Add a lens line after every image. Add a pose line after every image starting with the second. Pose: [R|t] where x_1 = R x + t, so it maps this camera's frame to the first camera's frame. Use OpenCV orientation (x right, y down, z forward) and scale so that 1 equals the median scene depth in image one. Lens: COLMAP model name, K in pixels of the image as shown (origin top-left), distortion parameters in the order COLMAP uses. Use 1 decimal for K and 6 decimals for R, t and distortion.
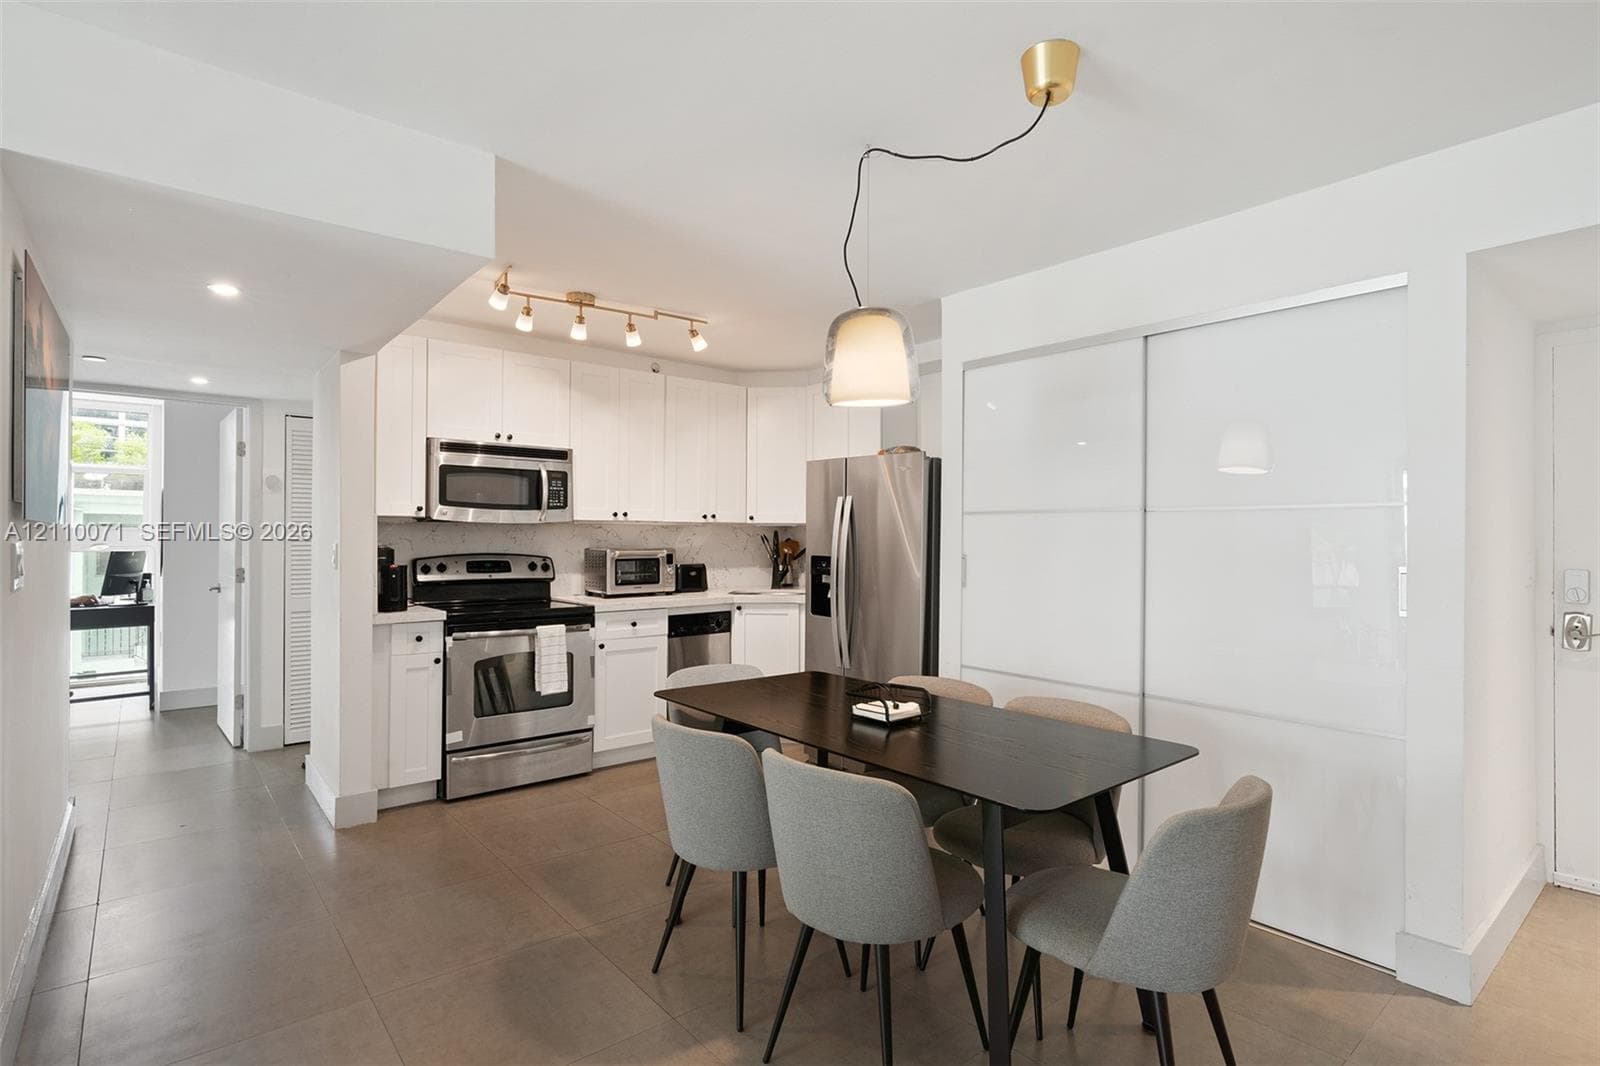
lens RADIAL K [[782.4, 0, 806.6], [0, 782.4, 536.7], [0, 0, 1]] dist [-0.006999, -0.000251]
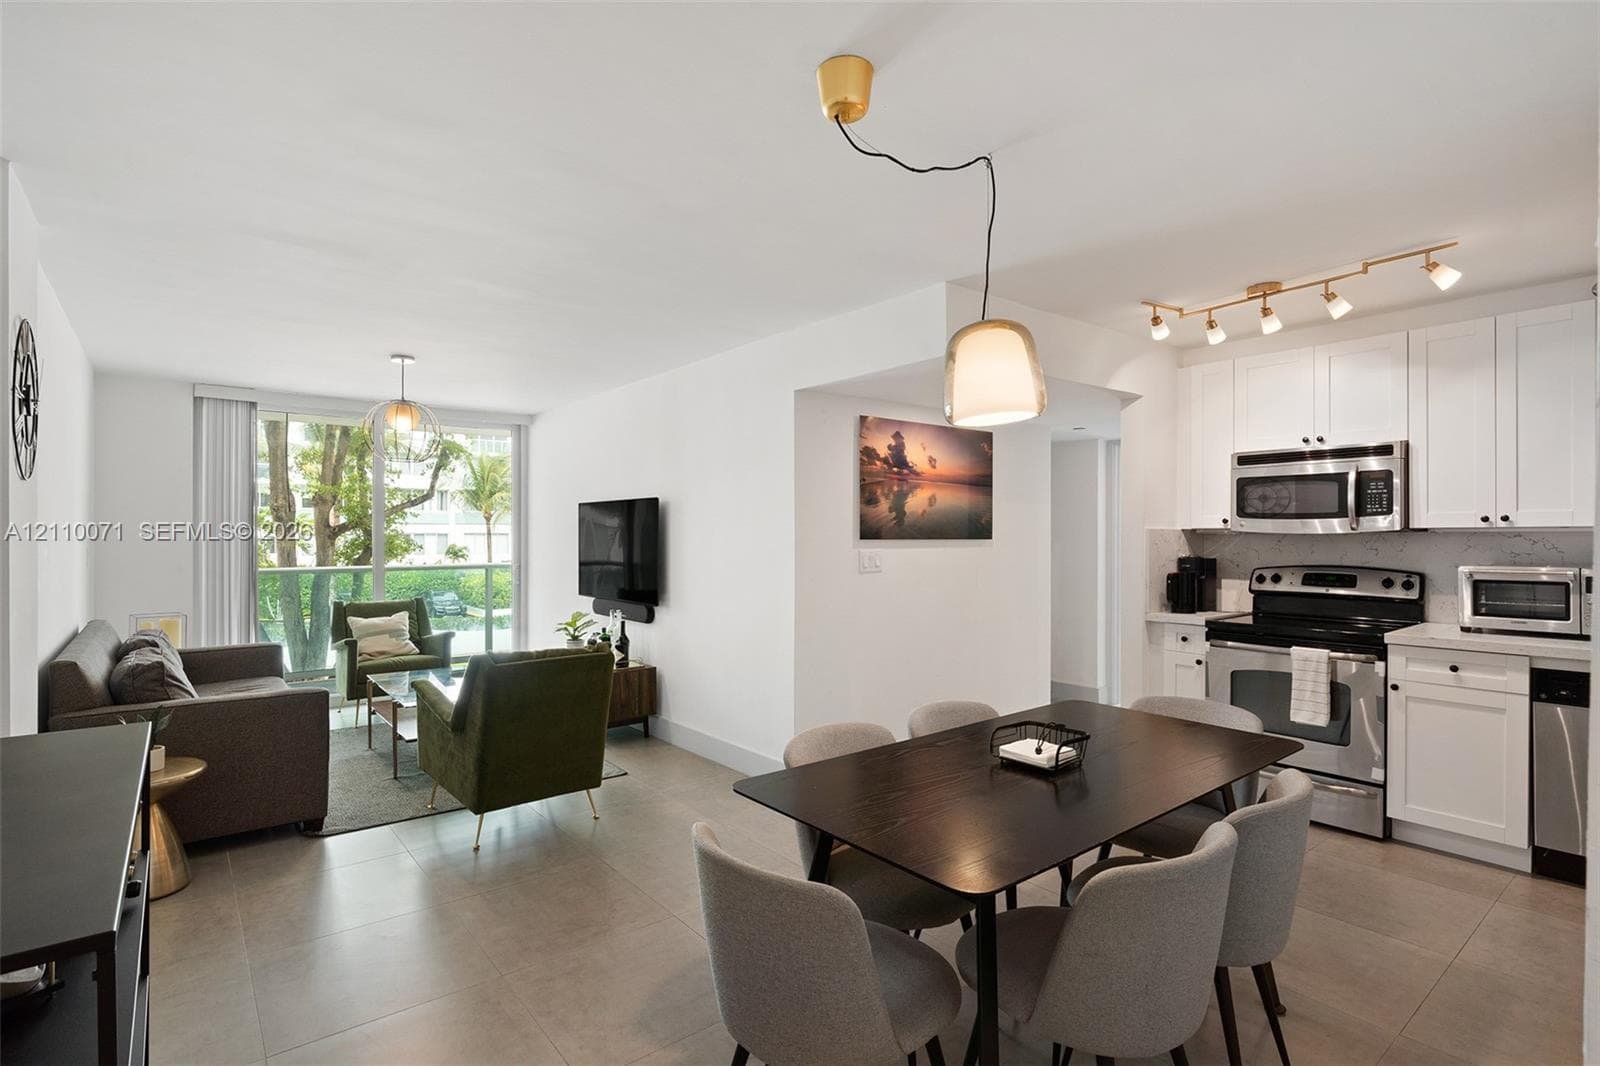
lens RADIAL K [[782.4, 0, 799.4], [0, 782.4, 534.5], [0, 0, 1]] dist [-0.006999, -0.000251]
pose [[-0.027392, -0.005300, -0.999611, 0.547109], [0.001494, 0.999985, -0.005343, -0.011984], [0.999624, -0.001640, -0.027384, 0.414513]]
